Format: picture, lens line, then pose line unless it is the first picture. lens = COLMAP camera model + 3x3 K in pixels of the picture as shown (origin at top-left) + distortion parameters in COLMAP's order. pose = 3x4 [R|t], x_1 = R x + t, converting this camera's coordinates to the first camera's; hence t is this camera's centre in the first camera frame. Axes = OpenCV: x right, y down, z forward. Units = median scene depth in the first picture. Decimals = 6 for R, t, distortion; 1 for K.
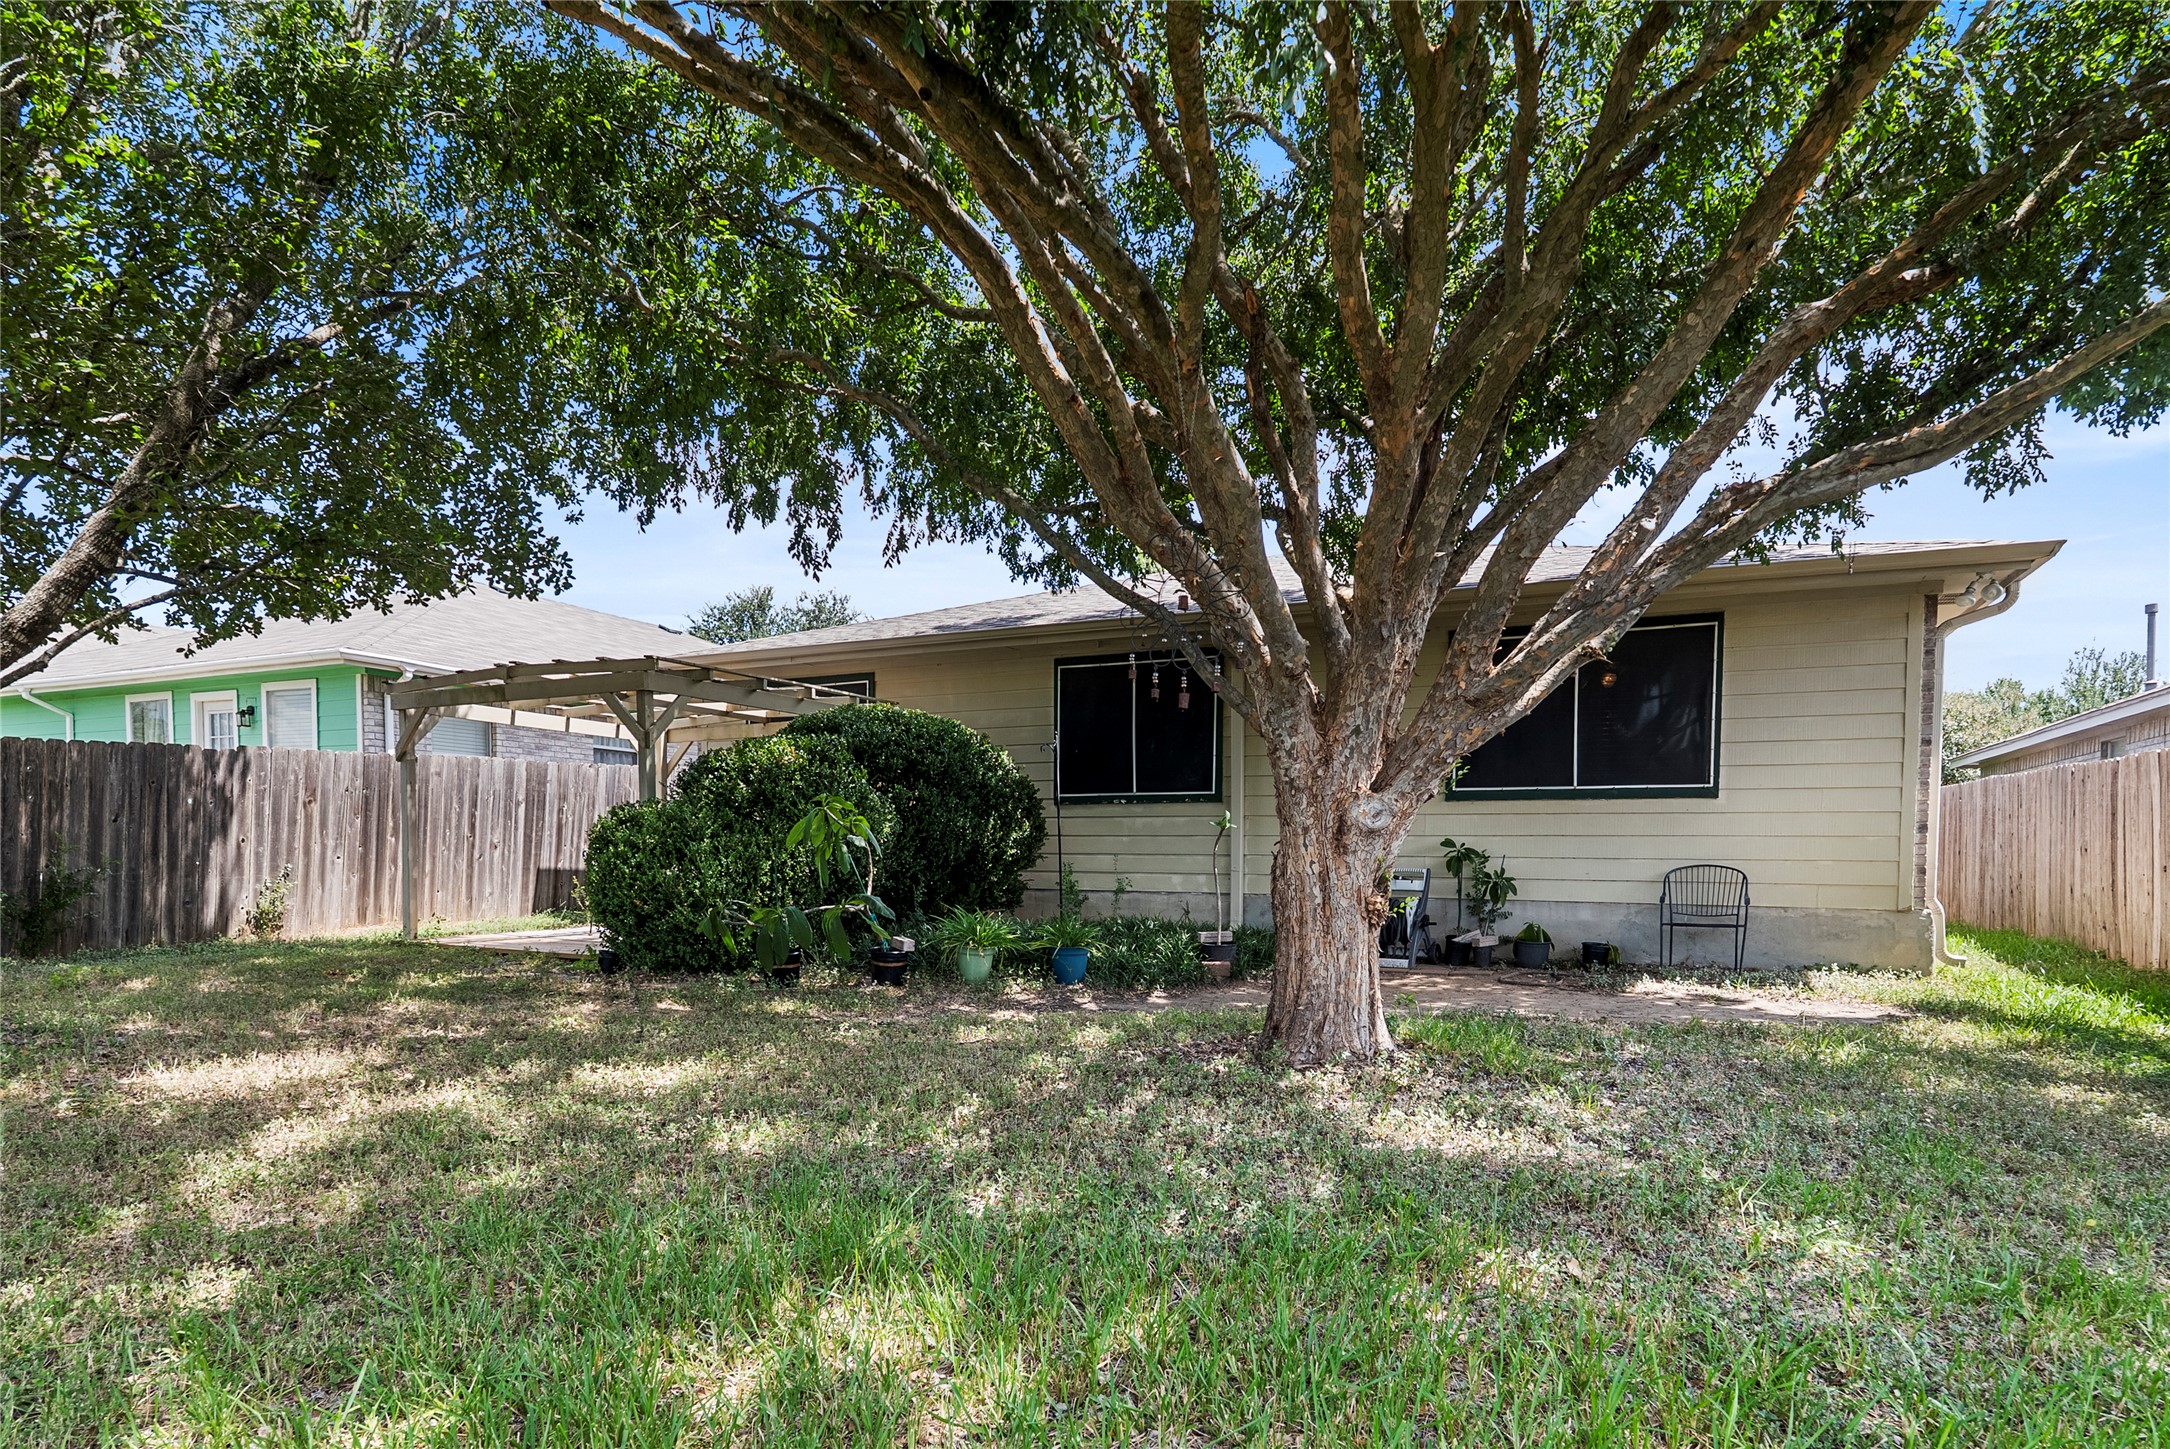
lens RADIAL K [[1115.6, 0, 1083.4], [0, 1115.6, 823.6], [0, 0, 1]] dist [0.001008, -0.000176]
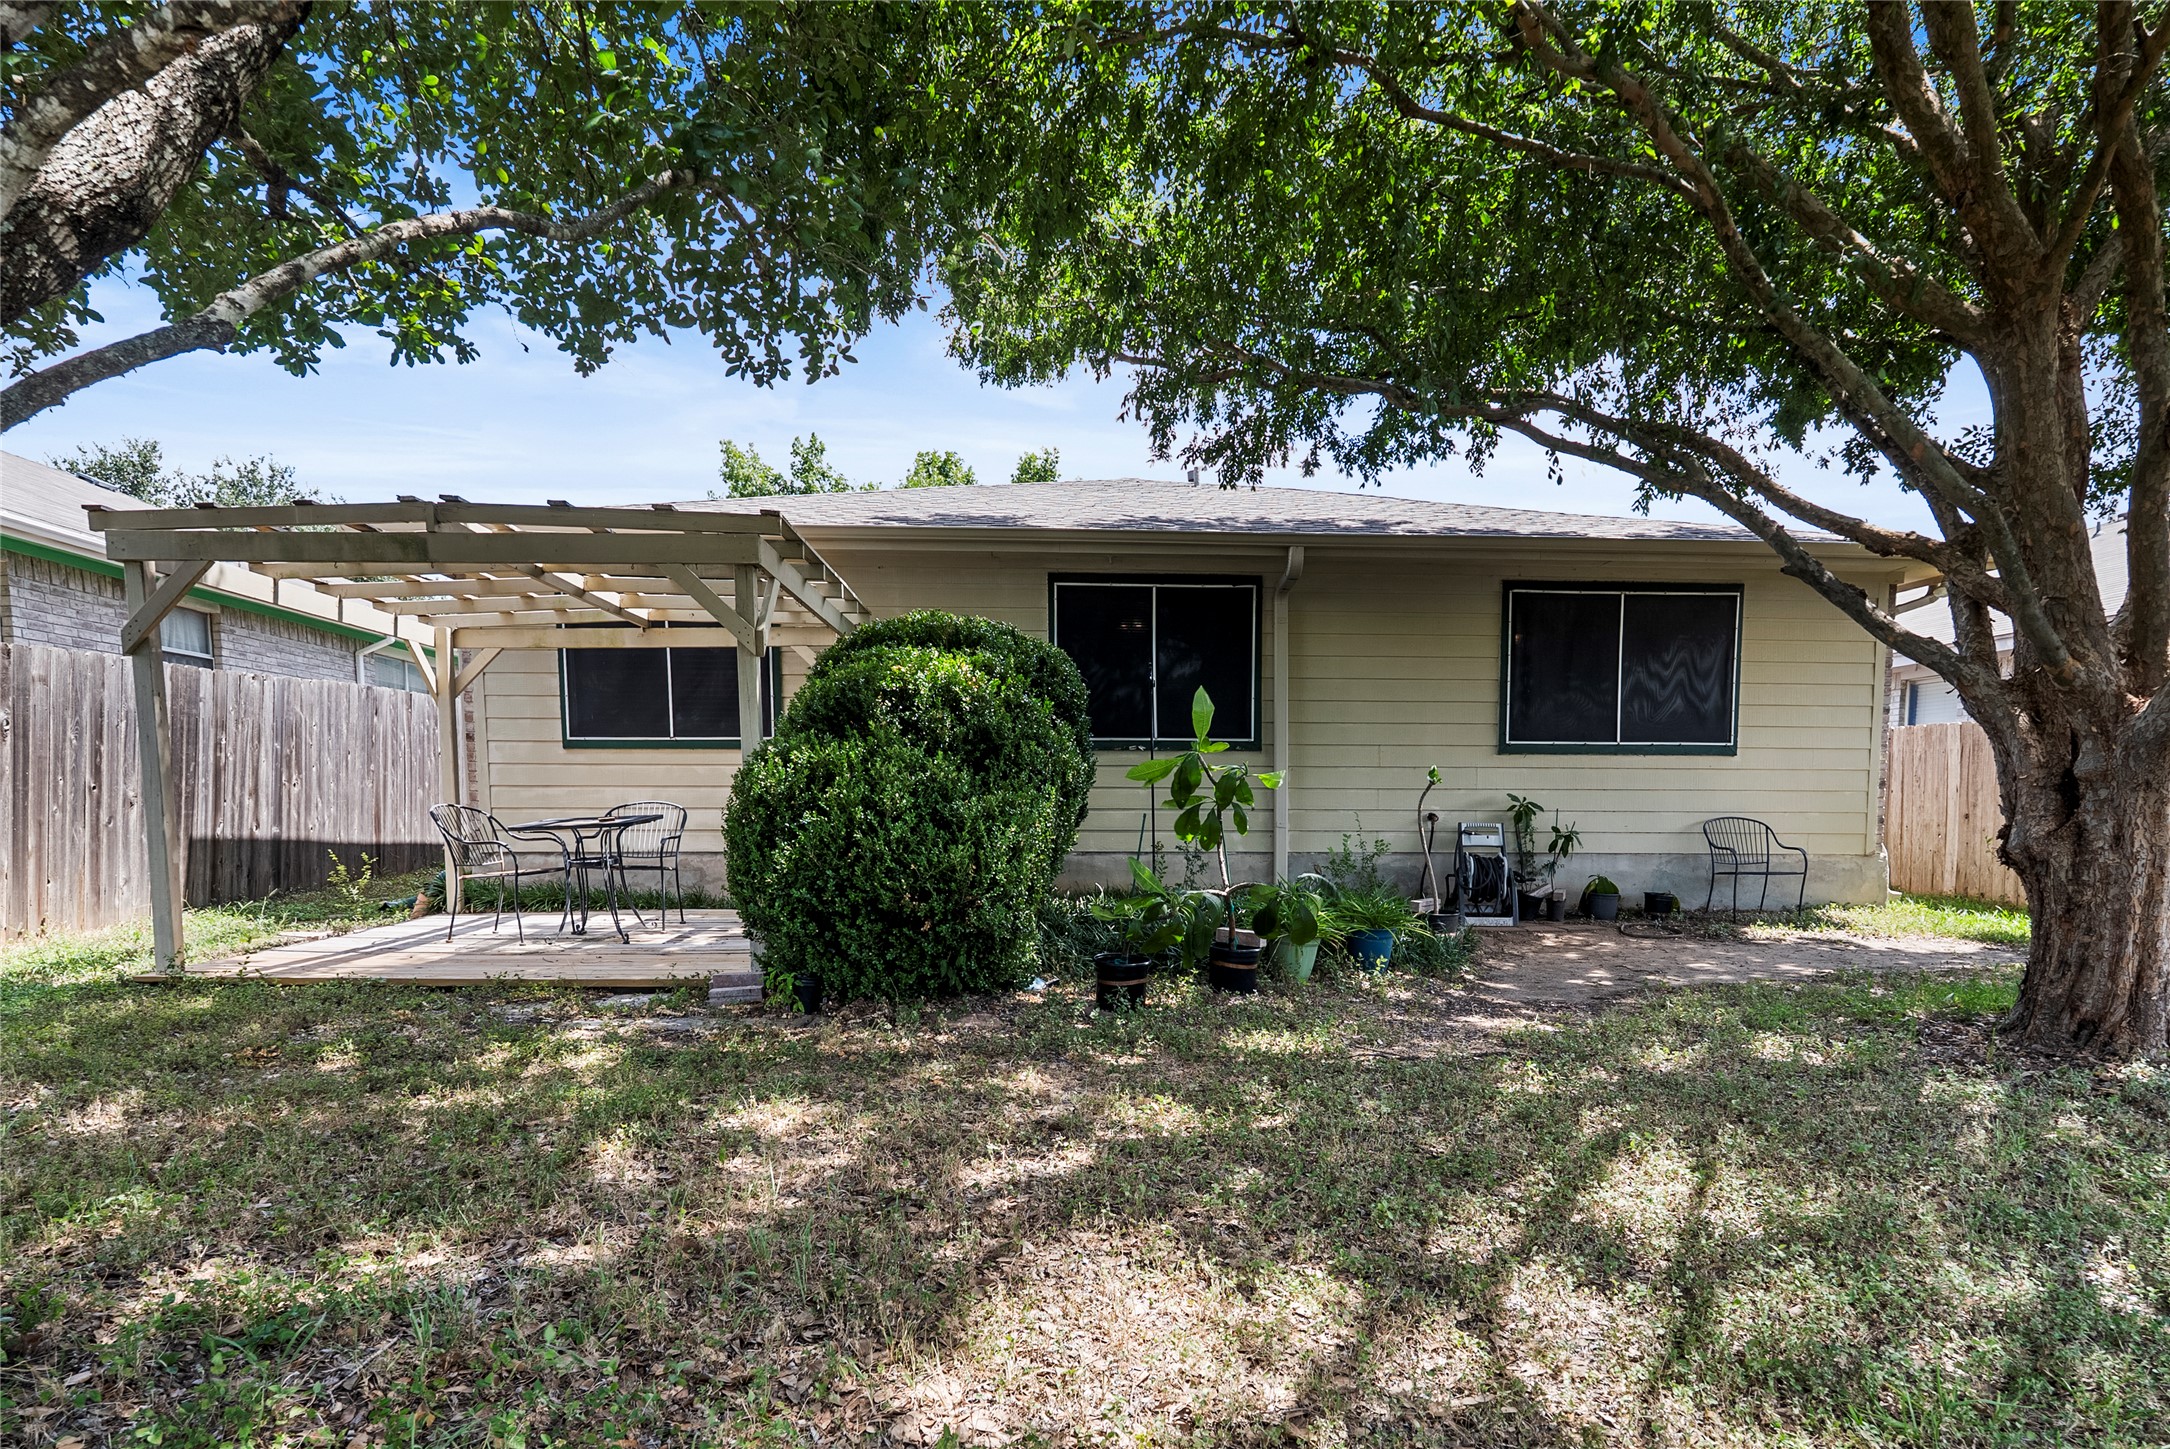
lens RADIAL K [[1115.6, 0, 1083.4], [0, 1115.6, 823.6], [0, 0, 1]] dist [0.001008, -0.000176]
pose [[0.888318, -0.014353, 0.459004, -0.438780], [-0.008853, 0.998790, 0.048365, -0.003311], [-0.459143, -0.047027, 0.887117, 0.283949]]
